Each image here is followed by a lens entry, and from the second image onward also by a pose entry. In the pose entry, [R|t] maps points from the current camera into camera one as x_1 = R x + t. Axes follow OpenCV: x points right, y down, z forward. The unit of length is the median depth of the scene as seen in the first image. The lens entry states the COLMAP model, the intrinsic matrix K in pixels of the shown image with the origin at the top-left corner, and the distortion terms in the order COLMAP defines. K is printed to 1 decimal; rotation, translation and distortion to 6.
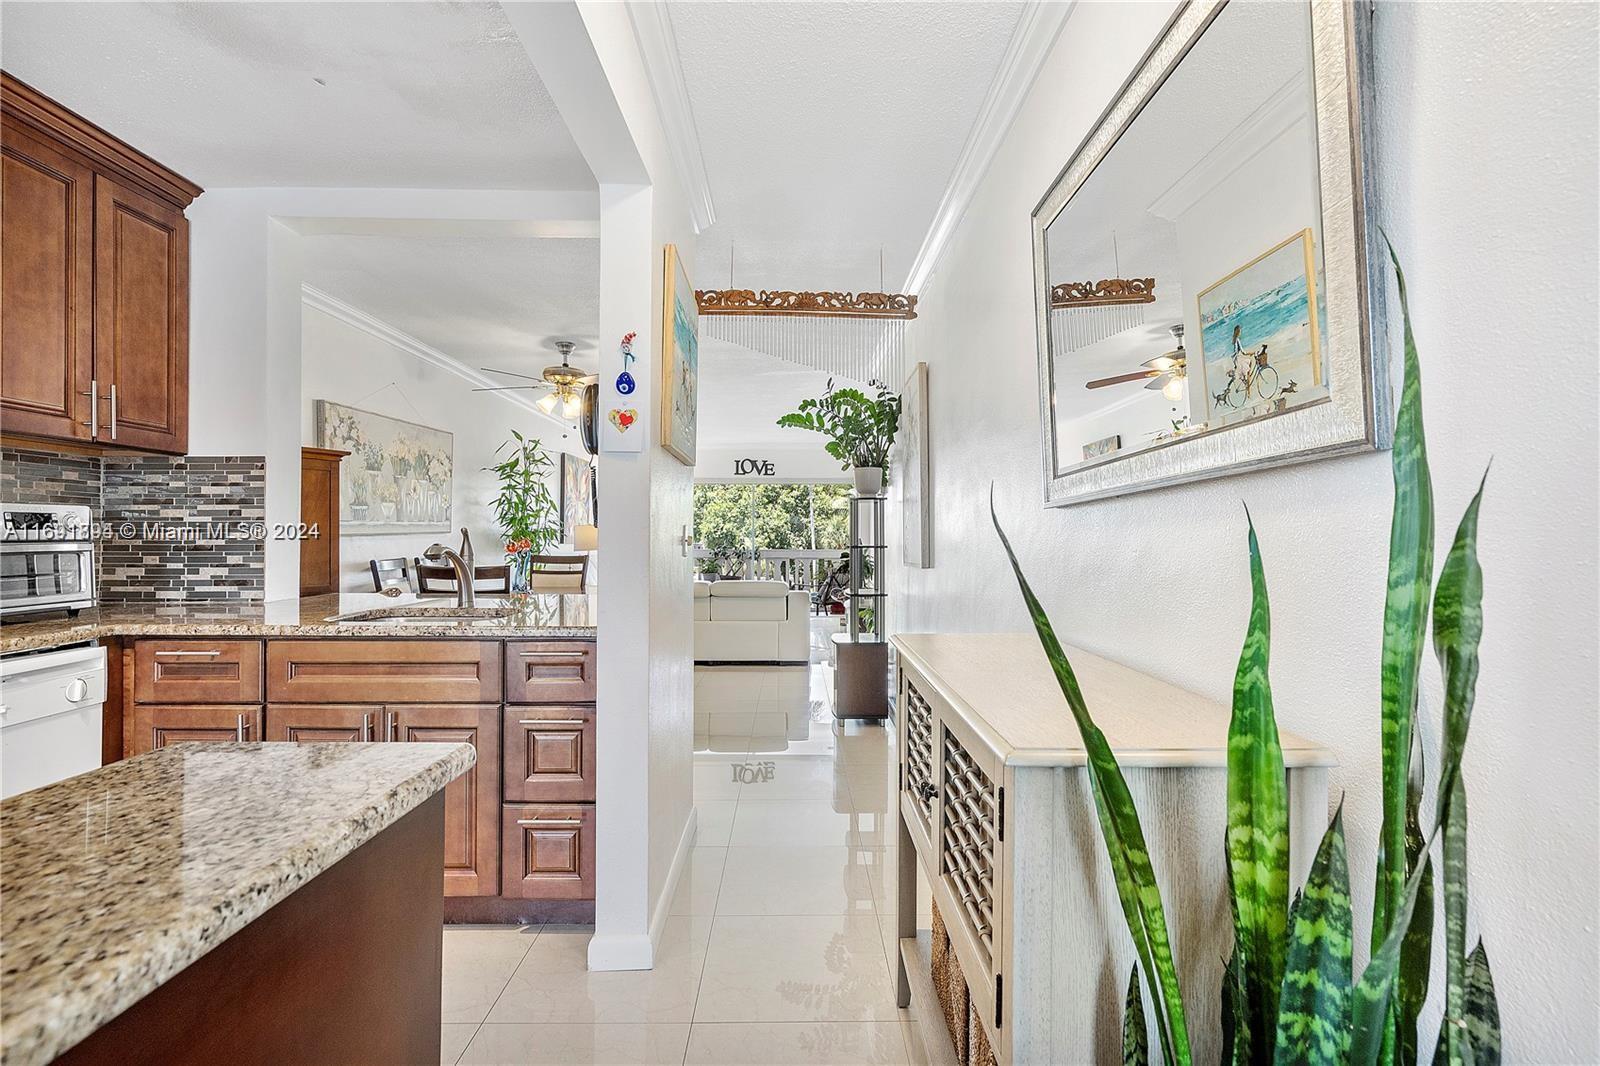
lens RADIAL K [[748.0, 0, 800.0], [0, 748.0, 533.0], [0, 0, 1]] dist [-0.001685, -0.001185]
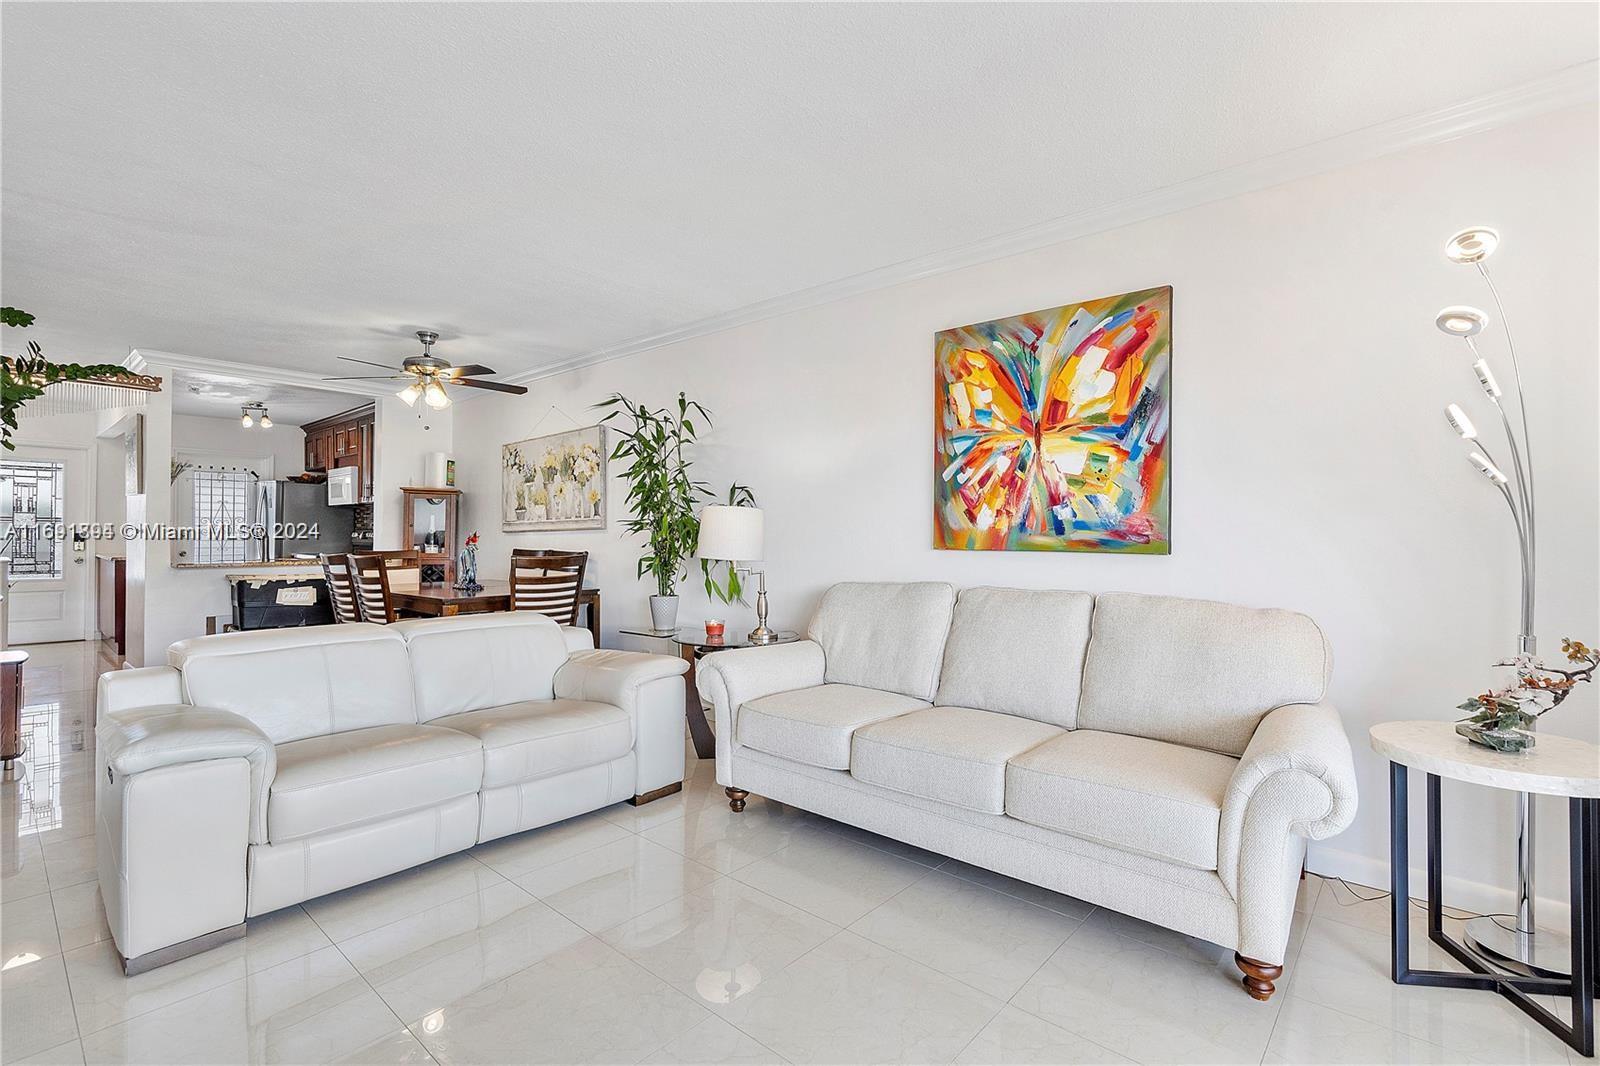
lens RADIAL K [[748.0, 0, 800.0], [0, 748.0, 533.0], [0, 0, 1]] dist [-0.001685, -0.001185]
pose [[-0.678414, -0.009347, -0.734621, 0.137311], [-0.004214, 0.999952, -0.008832, 0.027826], [0.734668, -0.002896, -0.678421, 3.686643]]
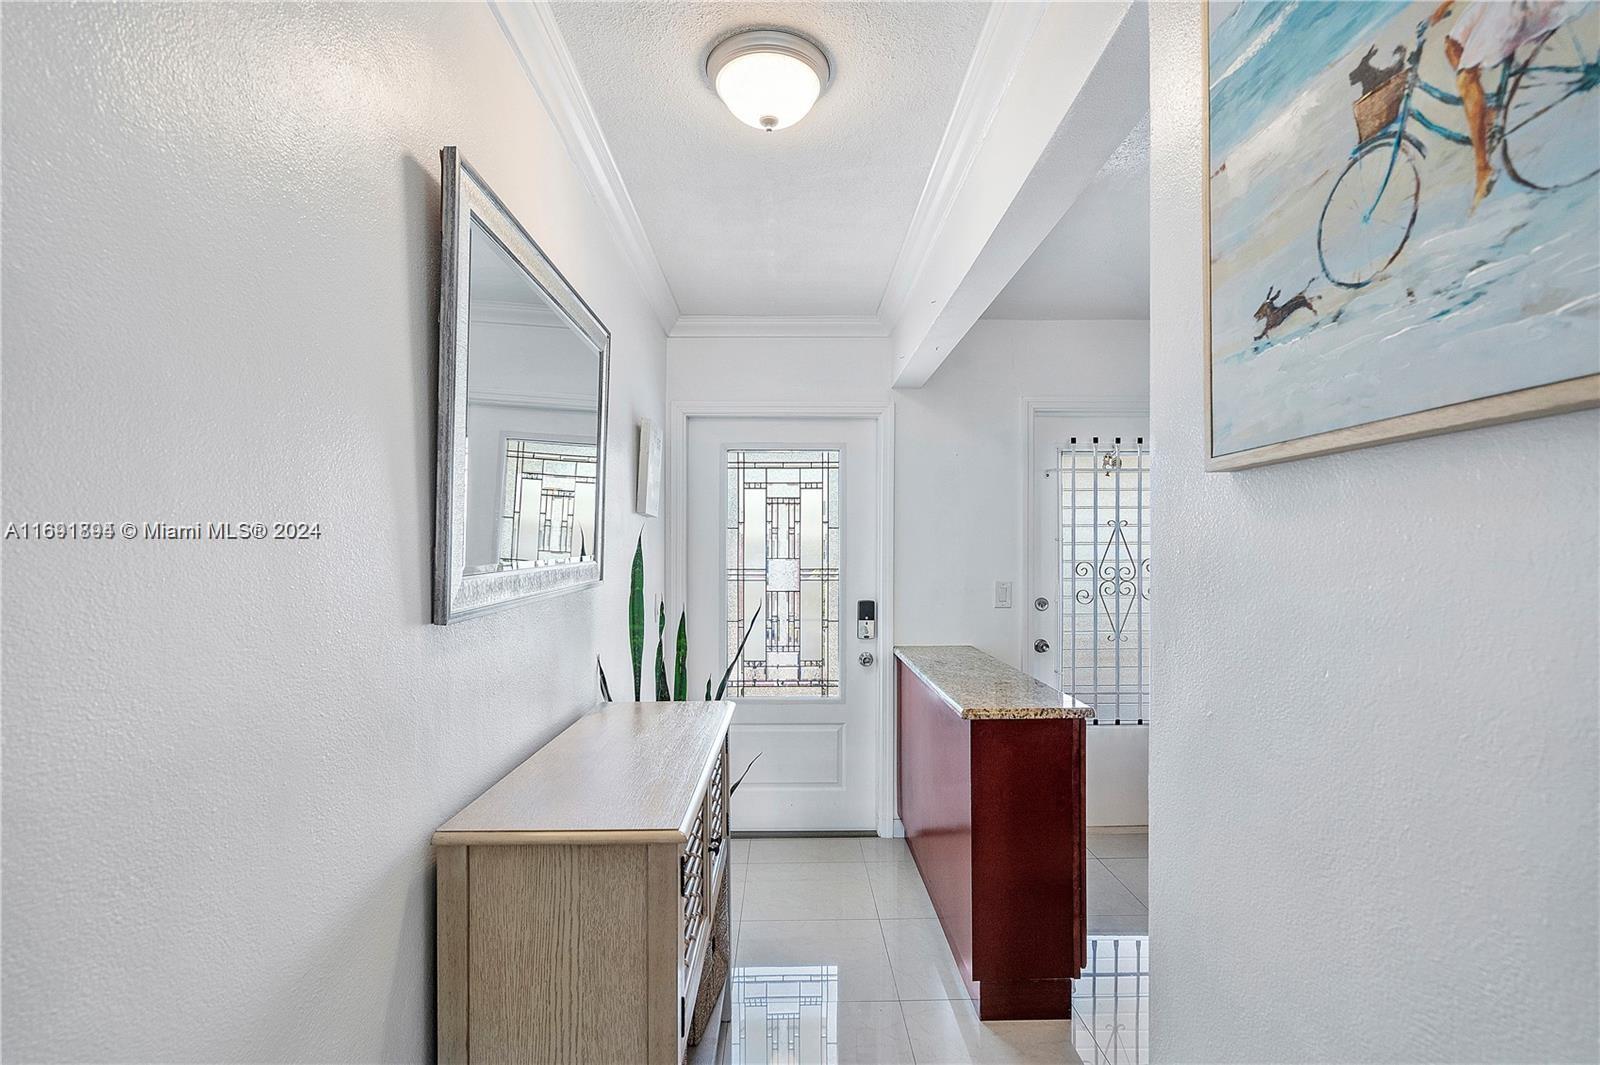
lens RADIAL K [[655.5, 0, 802.3], [0, 655.5, 581.0], [0, 0, 1]] dist [-0.000414, -0.000151]
pose [[-0.999956, 0.001656, -0.009254, 0.036852], [0.001263, 0.999099, 0.042415, -0.067039], [0.009316, 0.042401, -0.999057, 0.955386]]
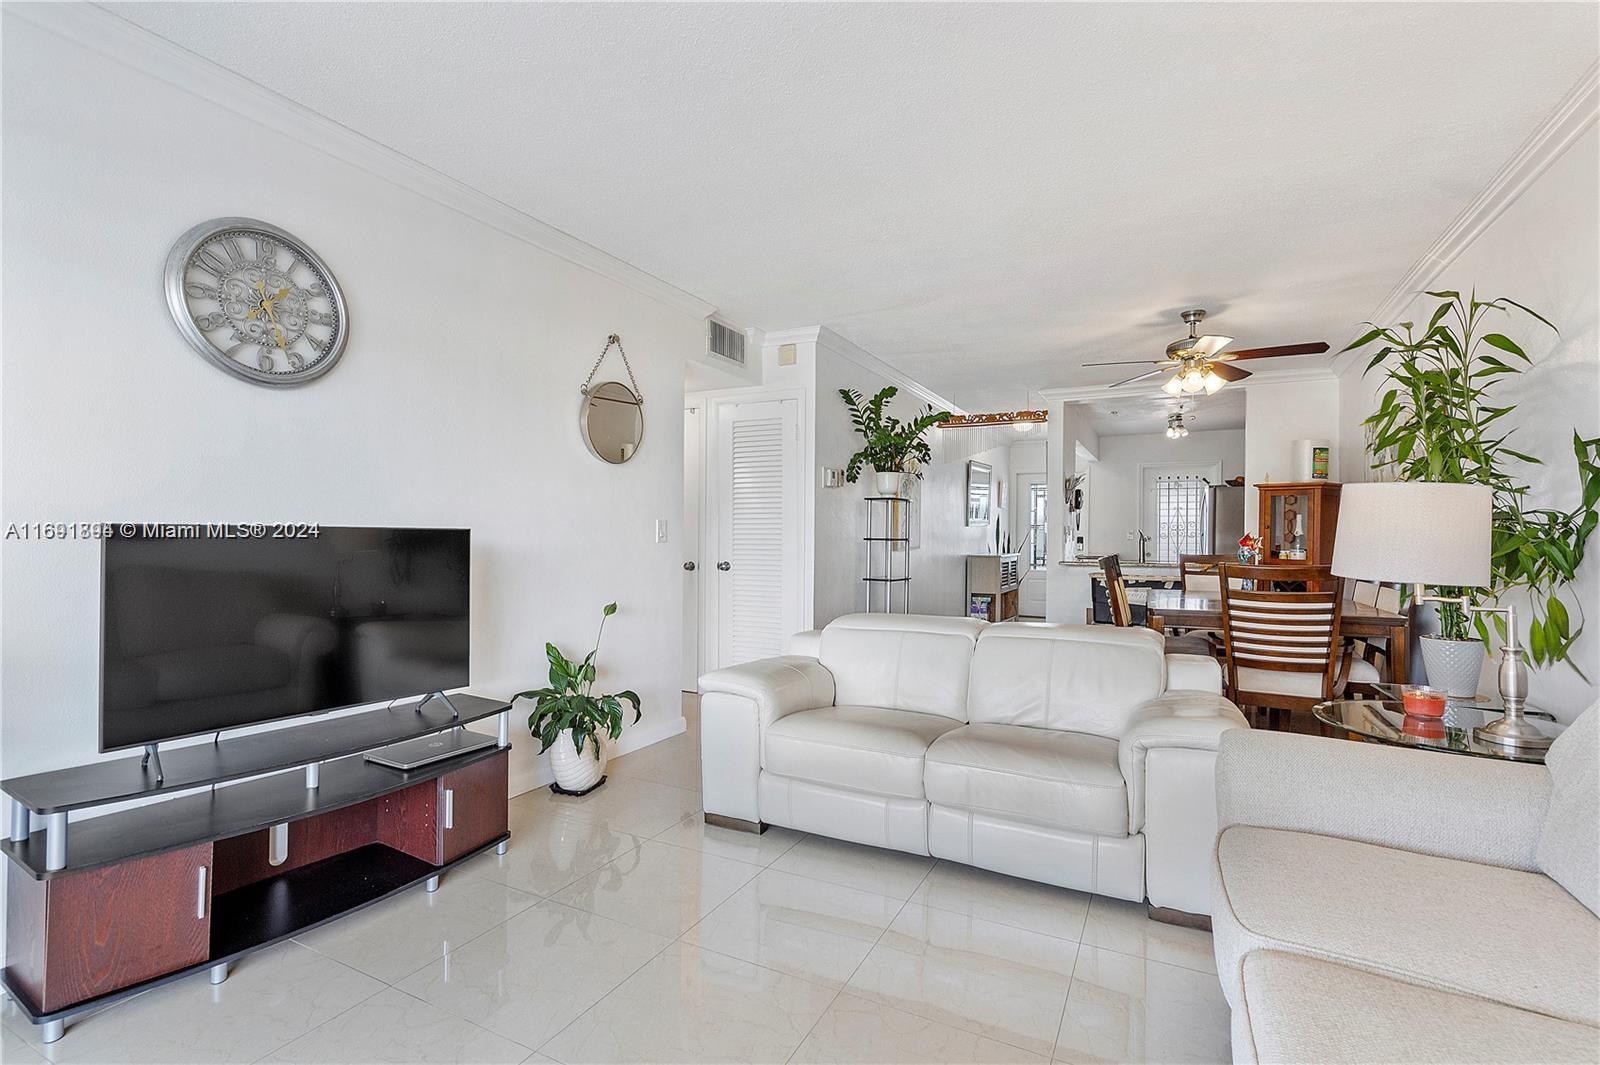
lens RADIAL K [[746.3, 0, 823.2], [0, 746.3, 533.9], [0, 0, 1]] dist [-0.001481, -0.000340]
pose [[-0.875451, -0.007535, 0.483247, -0.739205], [-0.010386, 0.999941, -0.003224, 0.027336], [-0.483195, -0.007842, -0.875478, 3.591094]]
